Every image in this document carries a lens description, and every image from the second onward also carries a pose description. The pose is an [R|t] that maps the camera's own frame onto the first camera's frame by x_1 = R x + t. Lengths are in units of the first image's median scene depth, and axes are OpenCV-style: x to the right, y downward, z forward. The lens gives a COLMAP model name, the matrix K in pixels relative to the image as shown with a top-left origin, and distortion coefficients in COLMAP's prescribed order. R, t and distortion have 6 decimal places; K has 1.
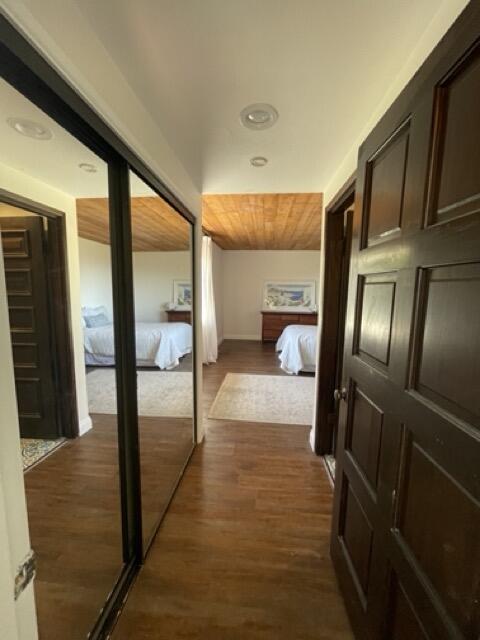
lens RADIAL K [[260.2, 0, 241.1], [0, 260.2, 320.7], [0, 0, 1]] dist [0.003100, 0.000246]
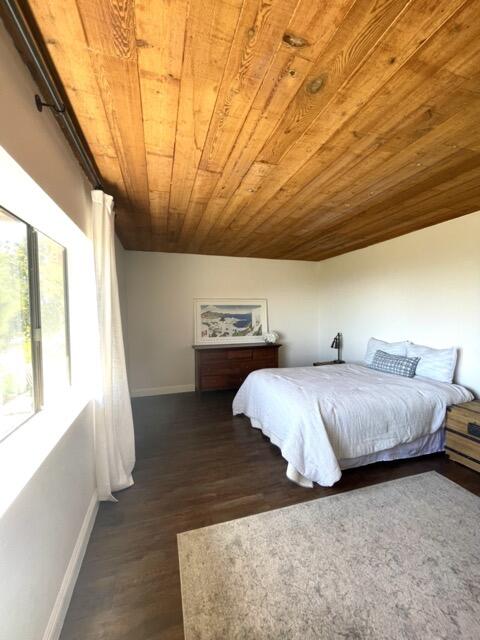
lens RADIAL K [[260.2, 0, 237.7], [0, 260.2, 321.3], [0, 0, 1]] dist [0.003100, 0.000246]
pose [[0.925582, -0.036281, 0.376804, -0.062866], [0.068228, 0.995084, -0.071781, -0.045669], [-0.372348, 0.092147, 0.923507, 0.360855]]
